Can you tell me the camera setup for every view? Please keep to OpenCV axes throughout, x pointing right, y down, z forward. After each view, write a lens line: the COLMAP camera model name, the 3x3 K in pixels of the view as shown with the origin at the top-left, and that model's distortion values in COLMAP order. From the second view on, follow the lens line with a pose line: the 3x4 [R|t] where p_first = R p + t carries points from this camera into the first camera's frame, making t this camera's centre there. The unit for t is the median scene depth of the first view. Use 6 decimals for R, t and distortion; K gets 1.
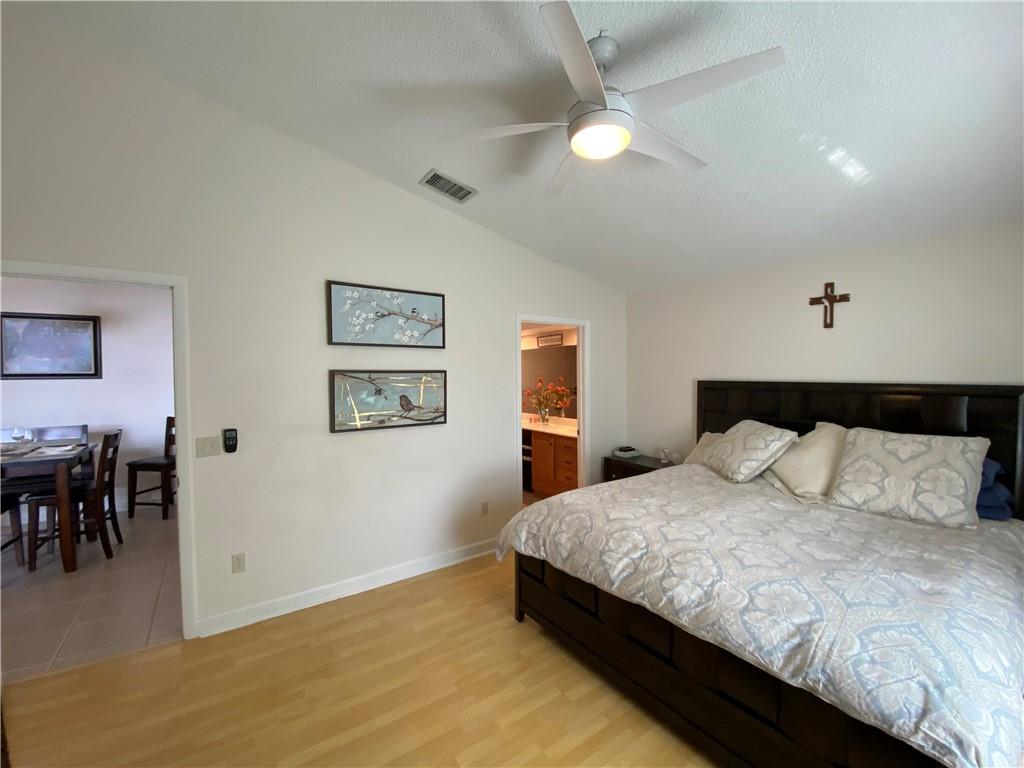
lens RADIAL K [[409.4, 0, 509.5], [0, 409.4, 384.9], [0, 0, 1]] dist [0.021997, -0.000892]
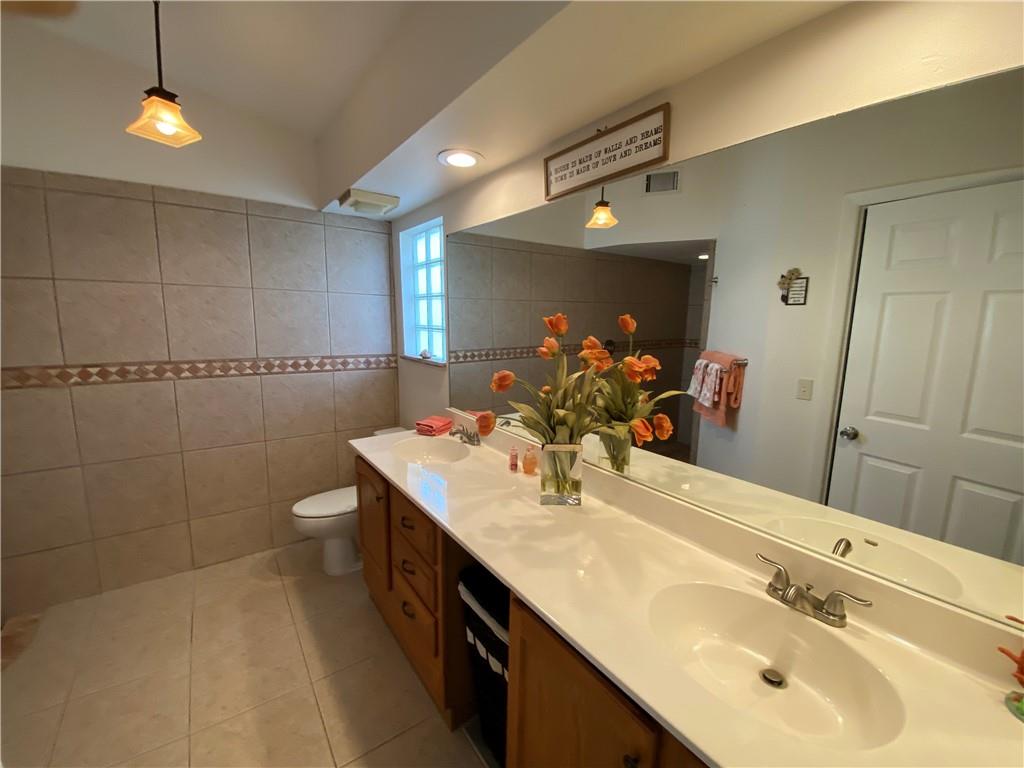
lens RADIAL K [[409.4, 0, 519.1], [0, 409.4, 392.6], [0, 0, 1]] dist [0.021997, -0.000892]
pose [[0.999088, 0.017134, 0.039110, 0.080118], [-0.022842, 0.988343, 0.150522, -0.015045], [-0.036075, -0.151278, 0.987833, 1.340829]]
